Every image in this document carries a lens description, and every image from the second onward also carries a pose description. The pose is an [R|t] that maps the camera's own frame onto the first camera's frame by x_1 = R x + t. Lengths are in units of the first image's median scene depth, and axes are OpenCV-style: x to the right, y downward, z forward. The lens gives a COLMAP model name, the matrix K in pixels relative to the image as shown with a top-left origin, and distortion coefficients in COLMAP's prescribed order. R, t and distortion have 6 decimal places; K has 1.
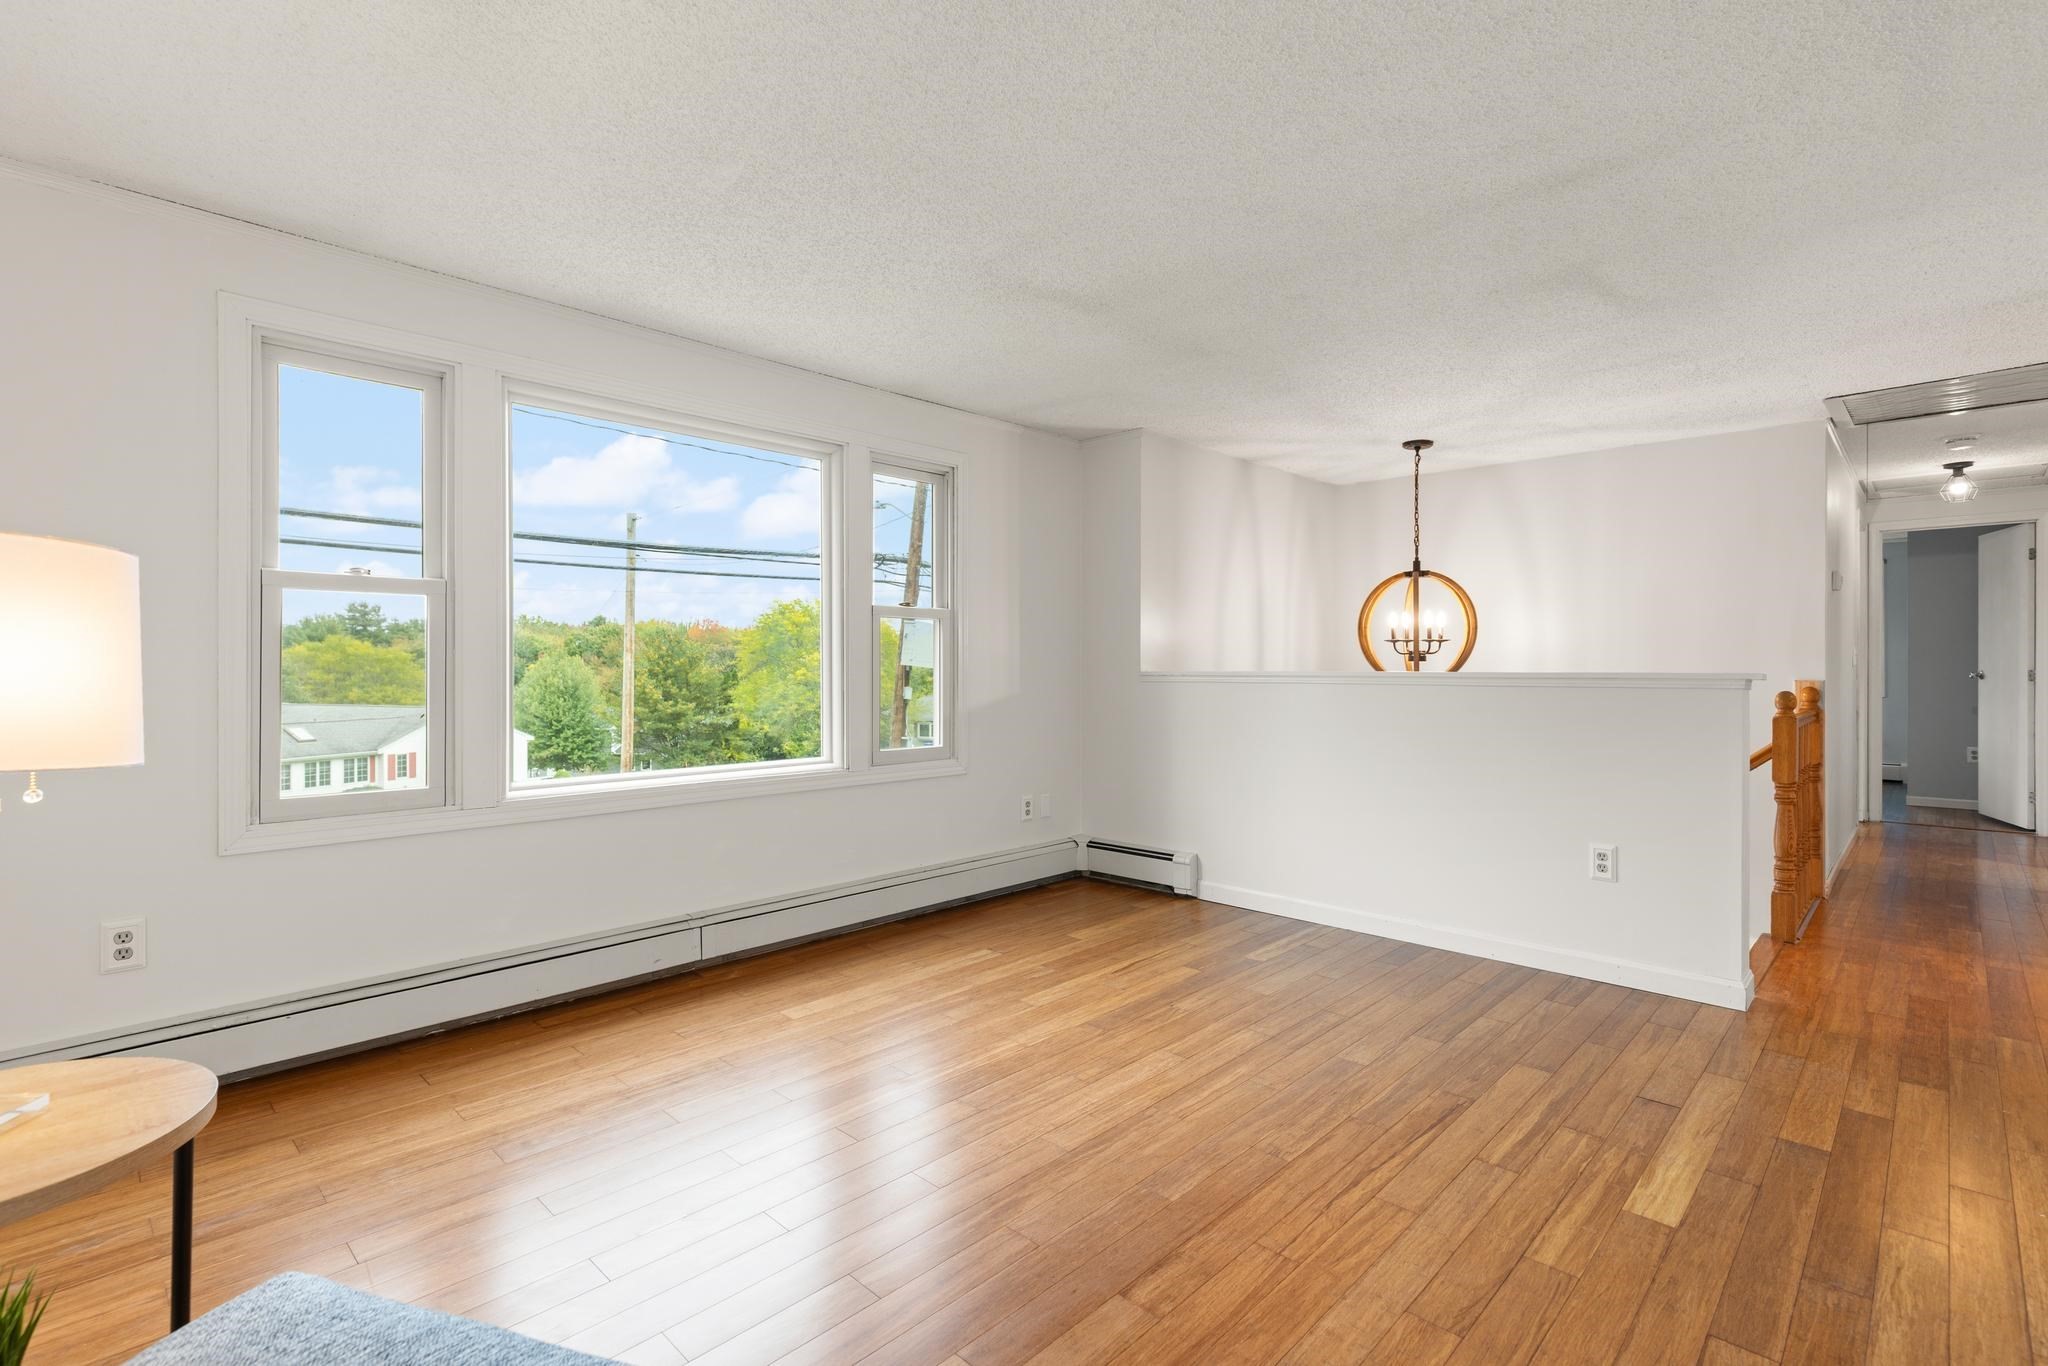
lens RADIAL K [[951.8, 0, 994.3], [0, 951.8, 665.1], [0, 0, 1]] dist [0.002095, -0.000232]
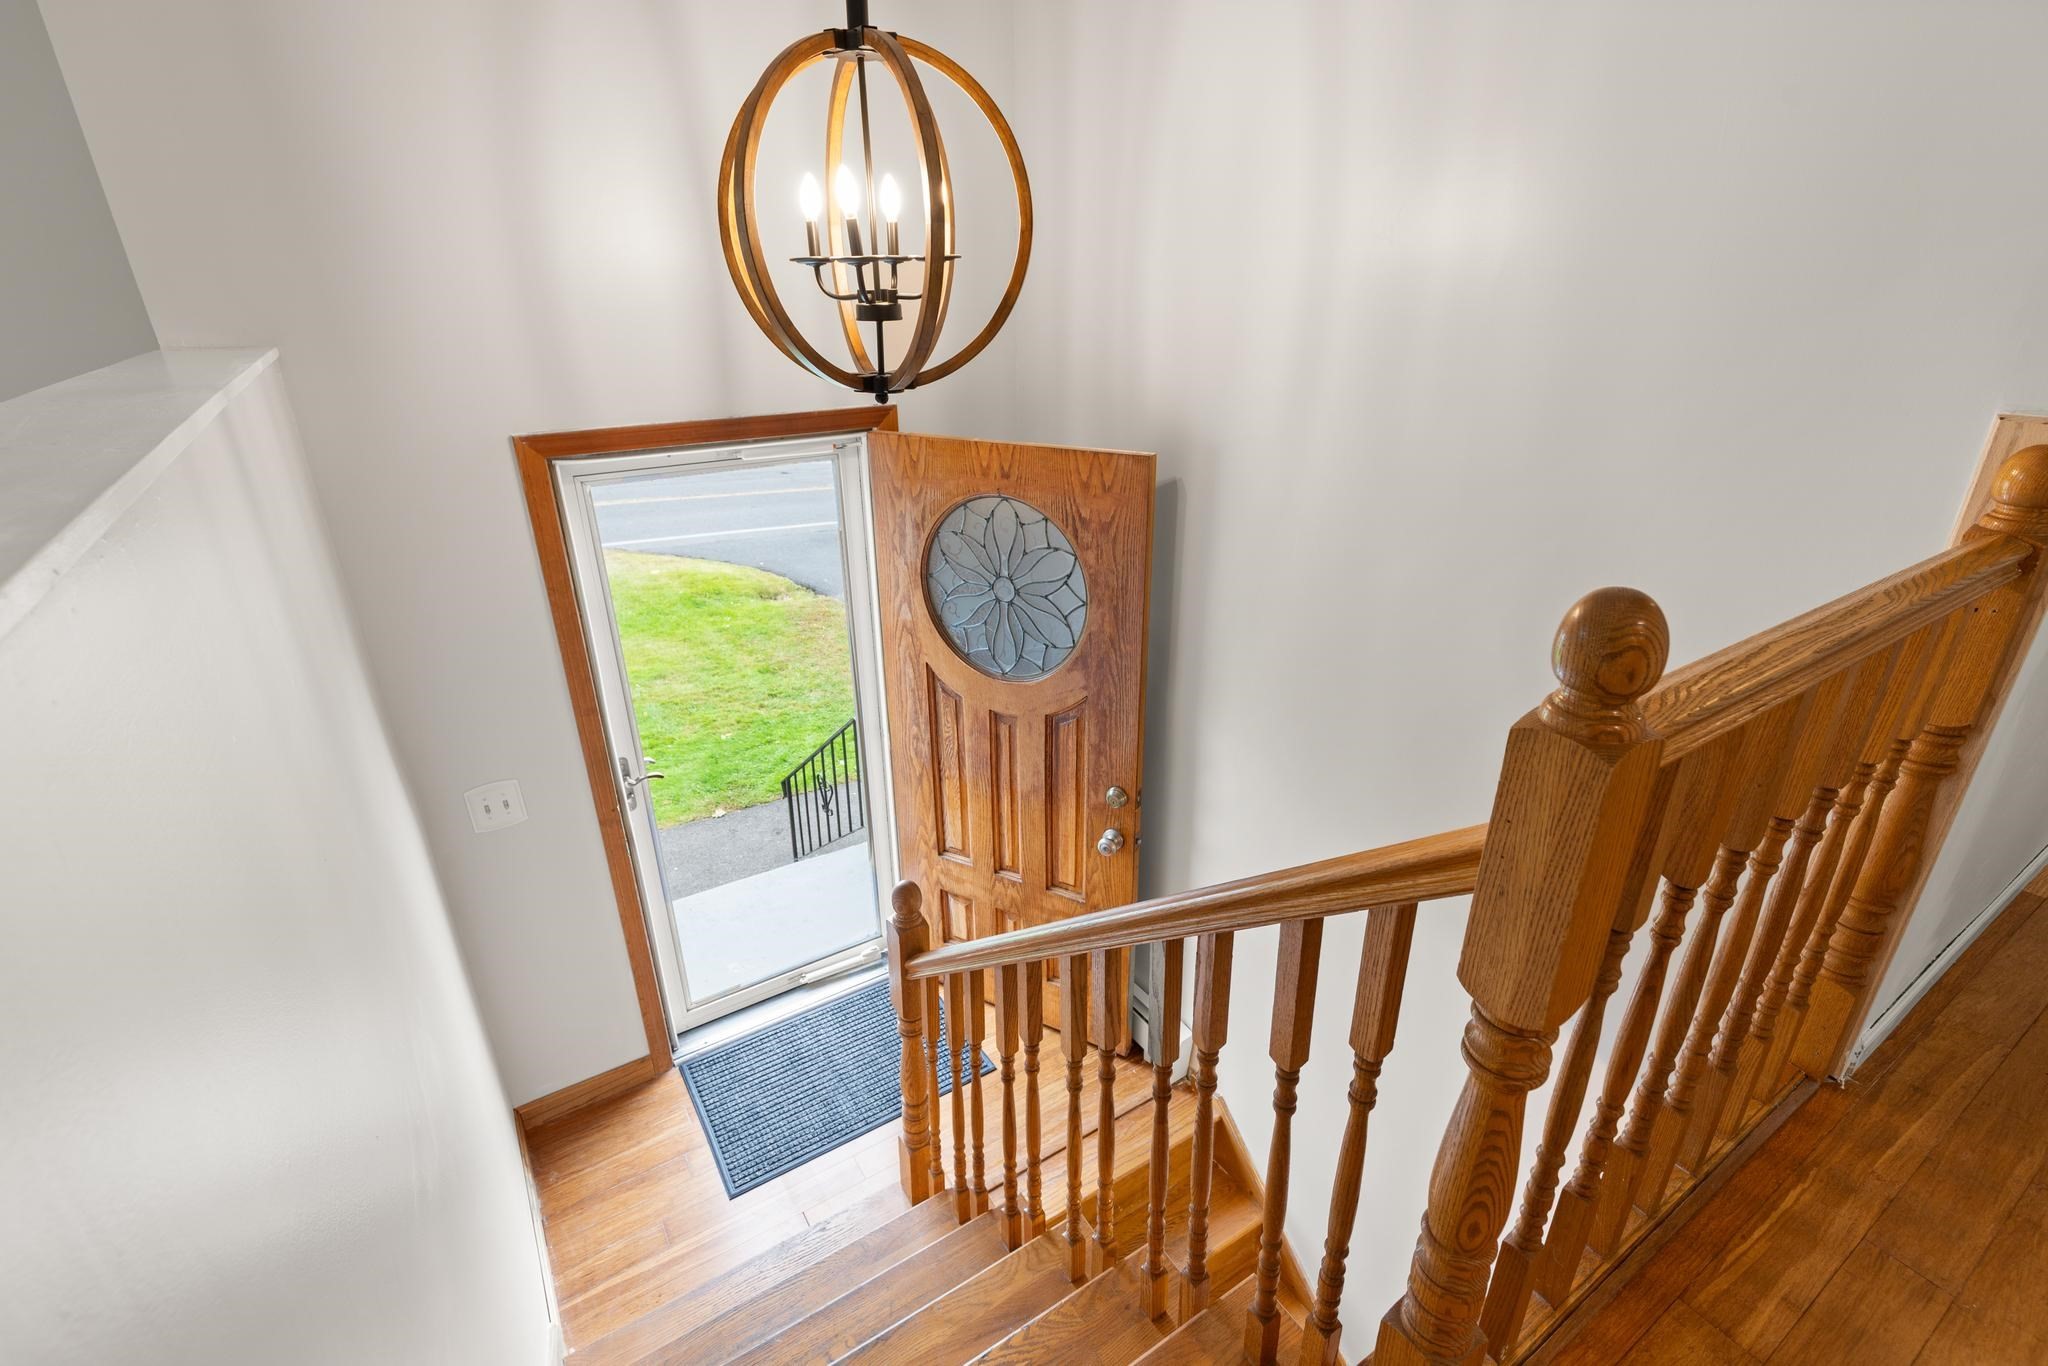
lens RADIAL K [[935.2, 0, 1031.0], [0, 935.2, 684.6], [0, 0, 1]] dist [0.005529, -0.001173]
pose [[0.978354, 0.076845, -0.192143, 0.583484], [0.006452, 0.916717, 0.399486, -0.019305], [0.206839, -0.392078, 0.896377, 0.629296]]
